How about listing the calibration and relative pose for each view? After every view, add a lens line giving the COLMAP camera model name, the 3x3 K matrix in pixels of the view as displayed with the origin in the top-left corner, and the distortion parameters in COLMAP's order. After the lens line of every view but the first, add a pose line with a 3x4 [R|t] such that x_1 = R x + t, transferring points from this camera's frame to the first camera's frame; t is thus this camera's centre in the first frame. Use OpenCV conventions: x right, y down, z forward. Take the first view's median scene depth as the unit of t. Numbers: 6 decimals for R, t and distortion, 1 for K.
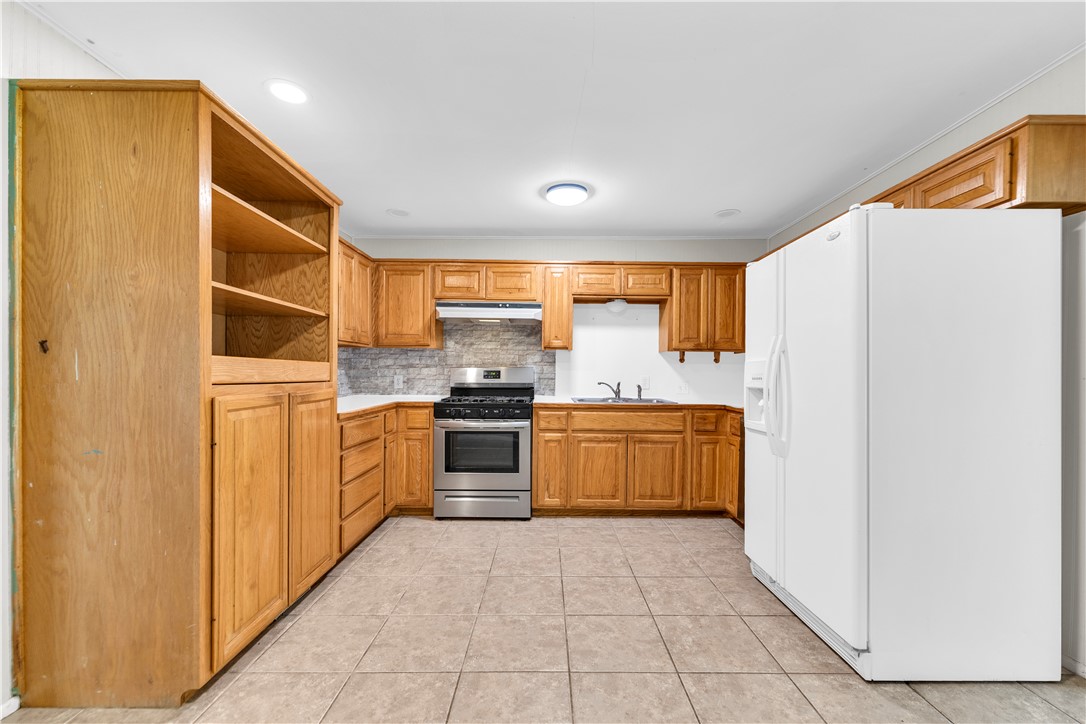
lens RADIAL K [[448.4, 0, 547.2], [0, 448.4, 372.9], [0, 0, 1]] dist [0.001197, 0.000312]
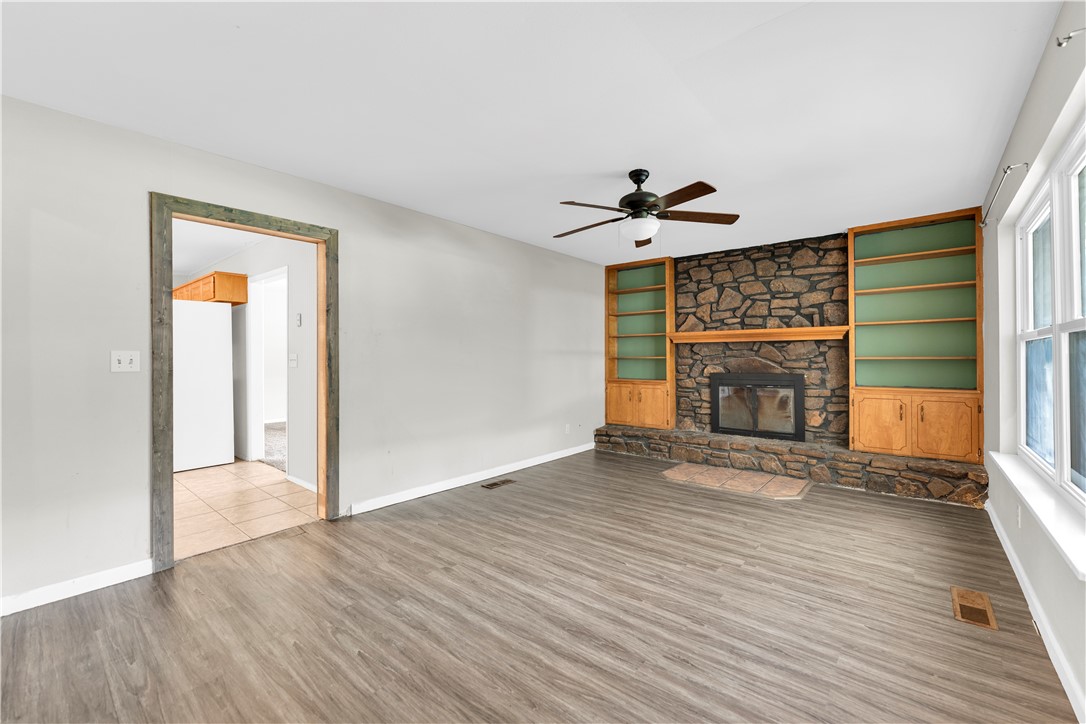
lens RADIAL K [[448.4, 0, 547.2], [0, 448.4, 372.9], [0, 0, 1]] dist [0.001197, 0.000312]
pose [[0.641949, -0.030687, 0.766133, 0.104387], [0.010249, 0.999453, 0.031445, 0.007878], [-0.766679, -0.012334, 0.641912, -1.215110]]
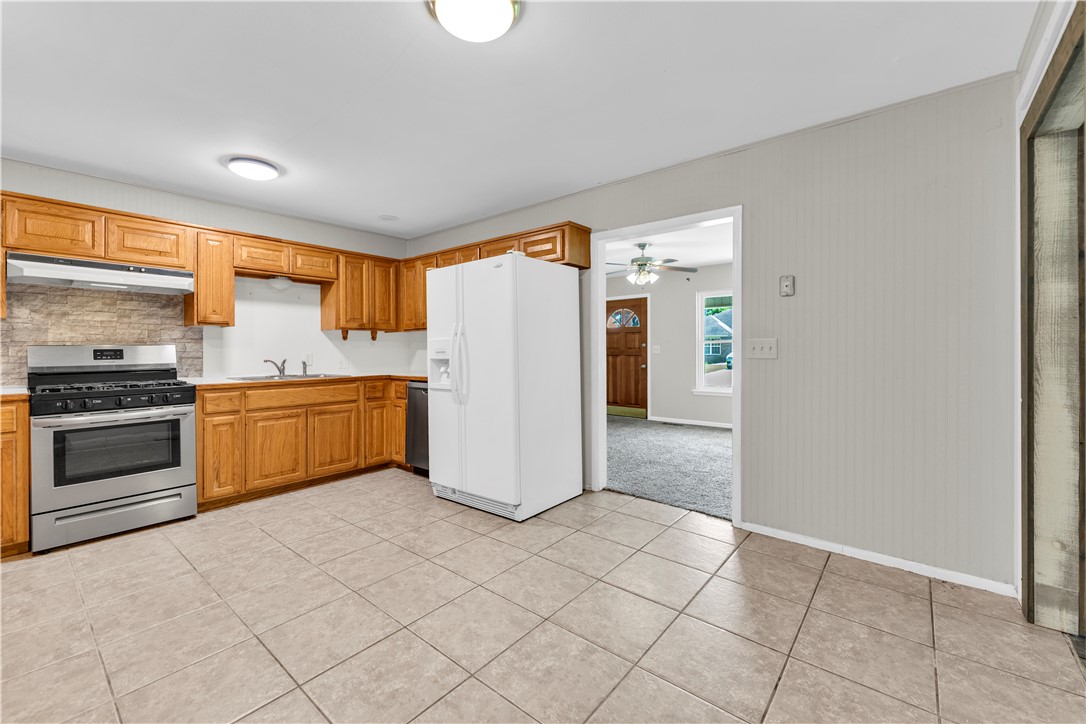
lens RADIAL K [[443.9, 0, 540.2], [0, 443.9, 344.7], [0, 0, 1]] dist [-0.000242, -0.000074]
pose [[0.641362, -0.003990, 0.767228, -0.268572], [0.012048, 0.999916, -0.004872, -0.000316], [-0.767144, 0.012368, 0.641356, -0.088486]]
